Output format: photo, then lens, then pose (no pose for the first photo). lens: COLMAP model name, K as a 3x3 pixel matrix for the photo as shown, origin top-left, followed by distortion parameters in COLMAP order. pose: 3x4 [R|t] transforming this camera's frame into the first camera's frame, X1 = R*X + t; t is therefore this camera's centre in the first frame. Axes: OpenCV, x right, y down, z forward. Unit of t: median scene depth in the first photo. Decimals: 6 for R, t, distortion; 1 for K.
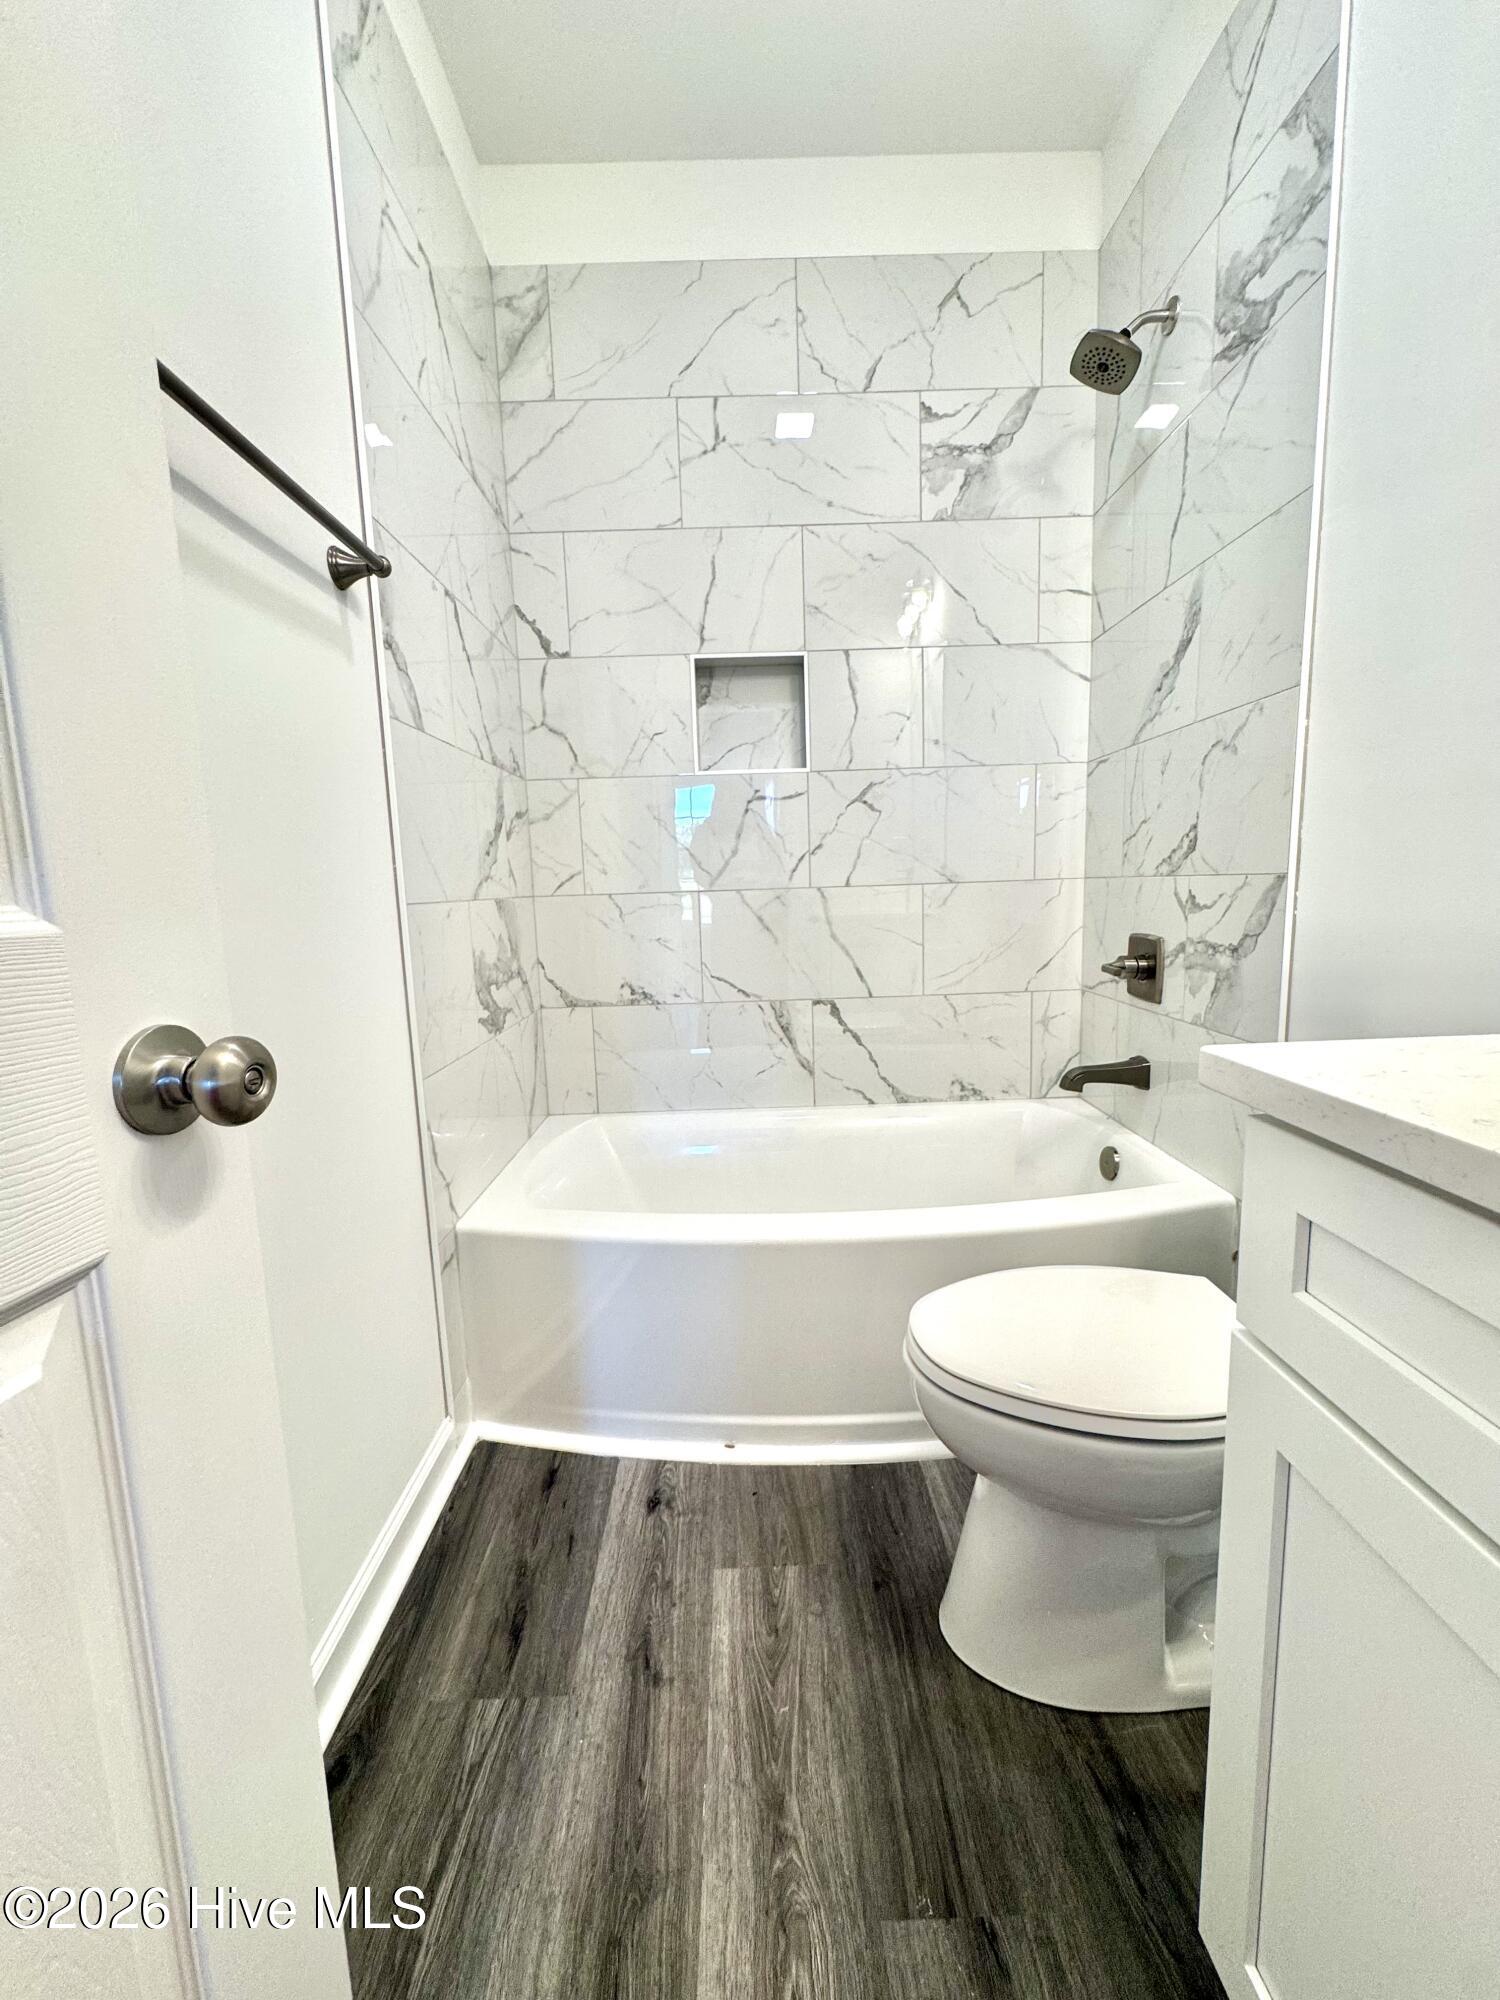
lens RADIAL K [[801.1, 0, 751.8], [0, 801.1, 1002.2], [0, 0, 1]] dist [-0.002488, -0.000036]
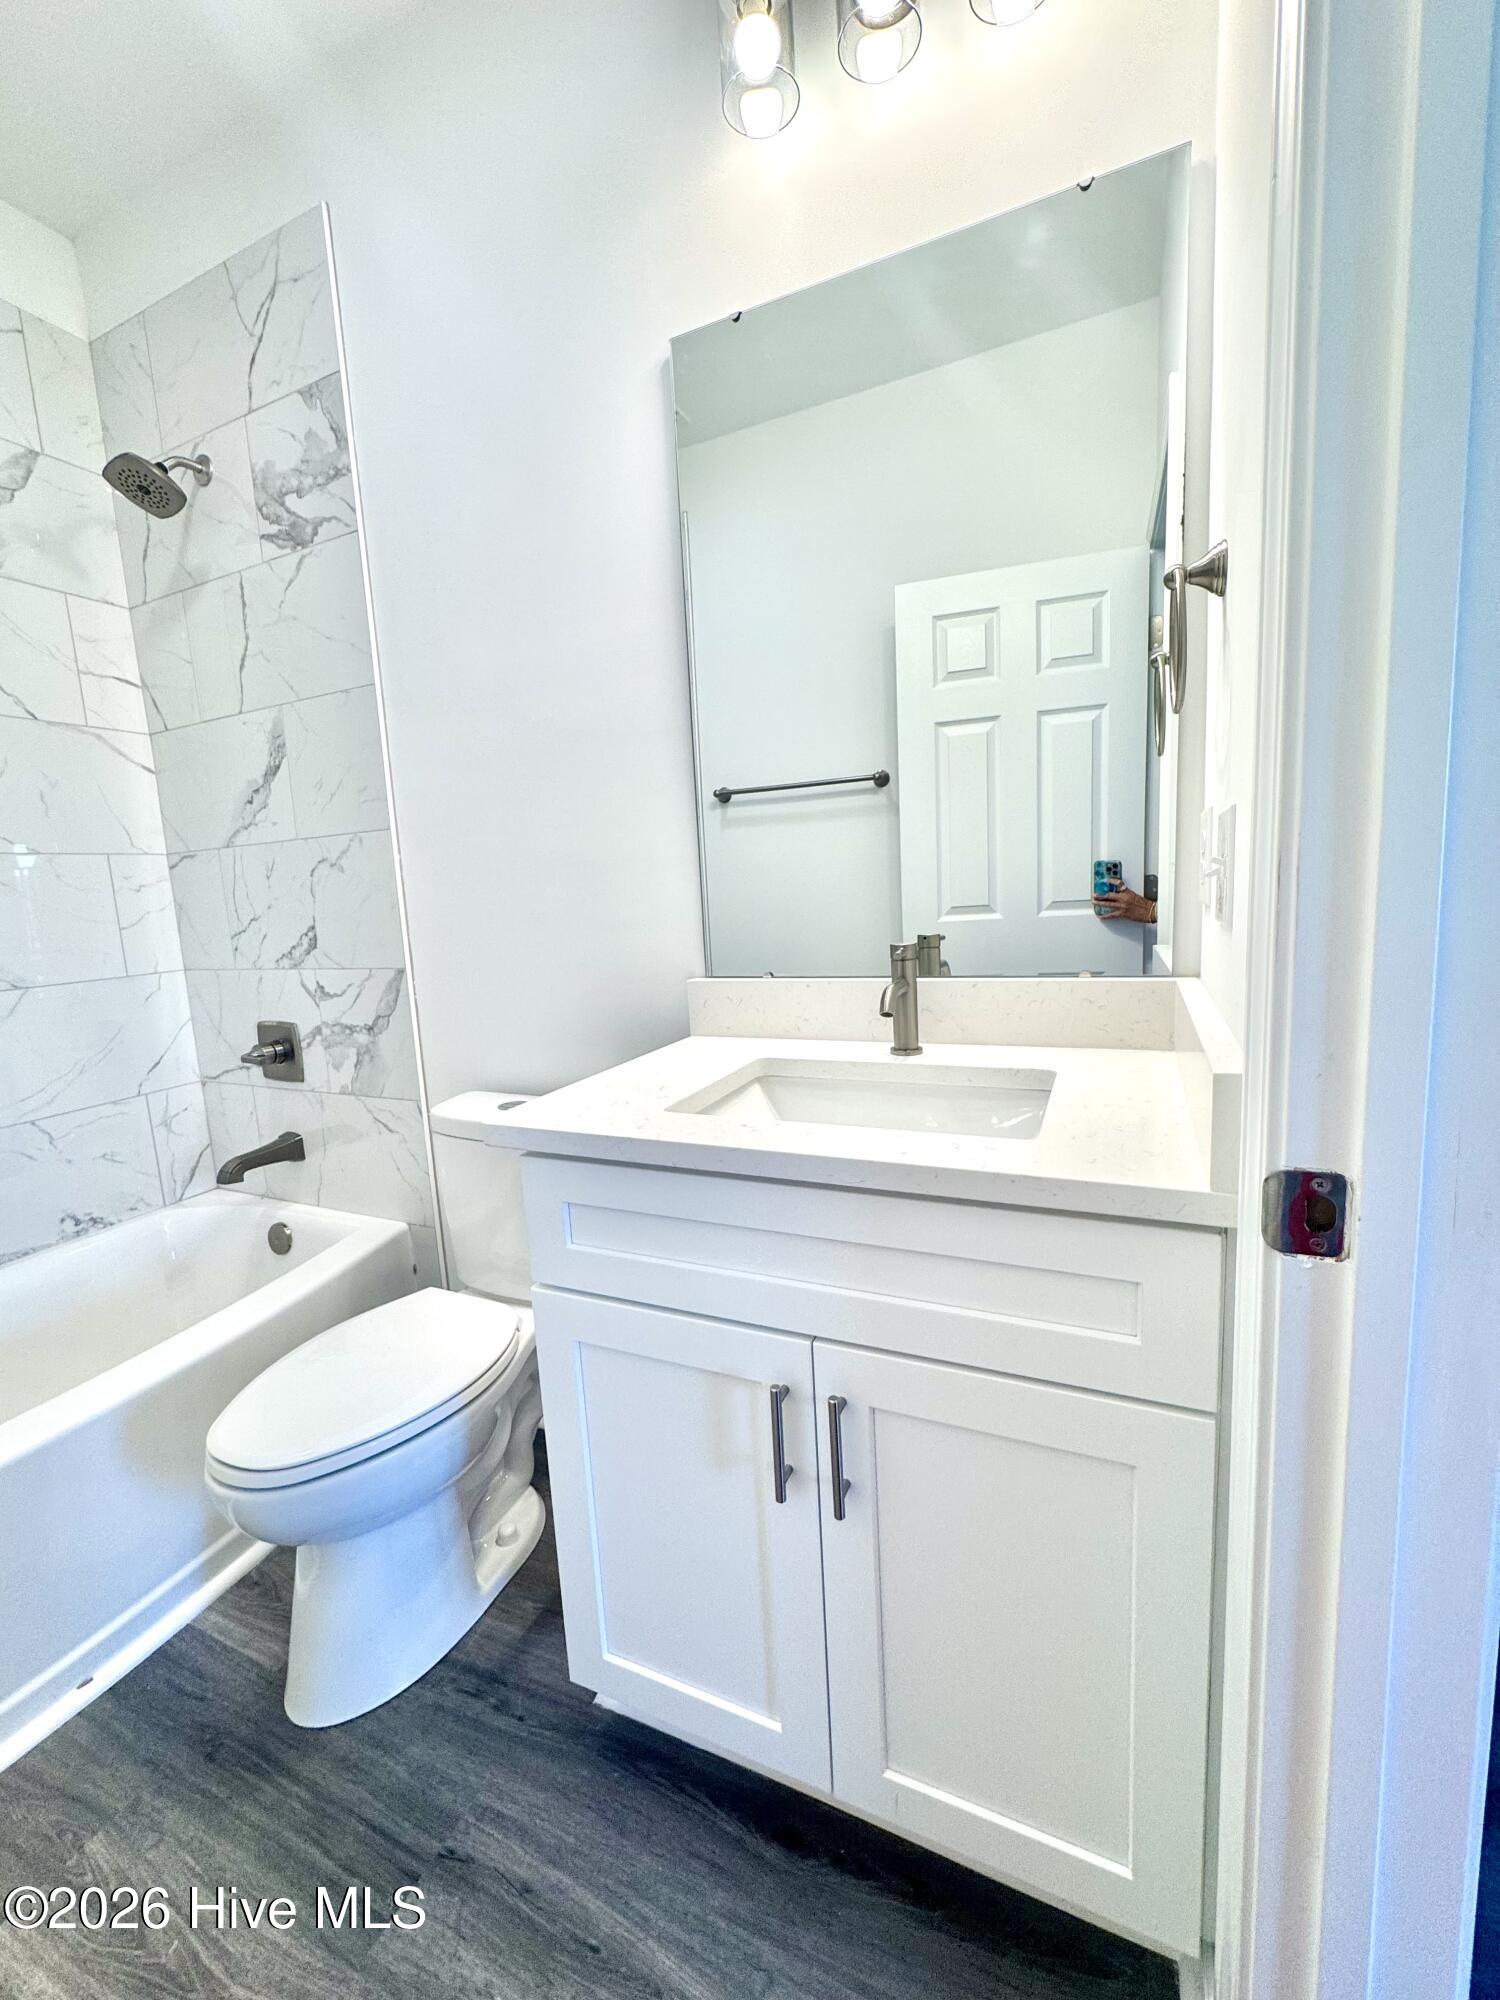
lens RADIAL K [[808.7, 0, 759.3], [0, 808.7, 1012.5], [0, 0, 1]] dist [-0.003609, -0.000021]
pose [[0.423894, -0.131921, 0.896053, -0.237983], [0.167242, 0.983724, 0.065712, -0.067180], [-0.890137, 0.122003, 0.439057, -0.076231]]
